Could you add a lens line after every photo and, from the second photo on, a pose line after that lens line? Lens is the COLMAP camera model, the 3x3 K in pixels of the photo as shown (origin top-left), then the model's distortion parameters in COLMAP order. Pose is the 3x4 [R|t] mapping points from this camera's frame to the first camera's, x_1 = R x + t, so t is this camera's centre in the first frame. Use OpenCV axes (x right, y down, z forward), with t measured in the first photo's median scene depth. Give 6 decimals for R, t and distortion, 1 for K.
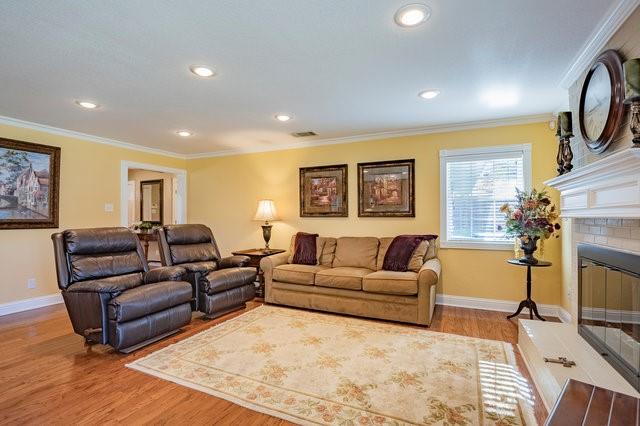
lens RADIAL K [[292.6, 0, 322.5], [0, 292.6, 211.5], [0, 0, 1]] dist [-0.003045, -0.000361]
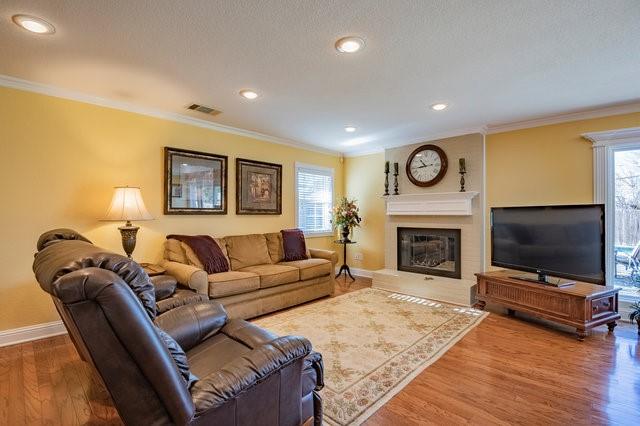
lens RADIAL K [[289.2, 0, 320.0], [0, 289.2, 213.0], [0, 0, 1]] dist [-0.000143, -0.000344]
pose [[0.351108, 0.004574, 0.936324, -0.711359], [-0.018710, 0.999823, 0.002132, 0.007386], [-0.936148, -0.018267, 0.351131, 0.447320]]
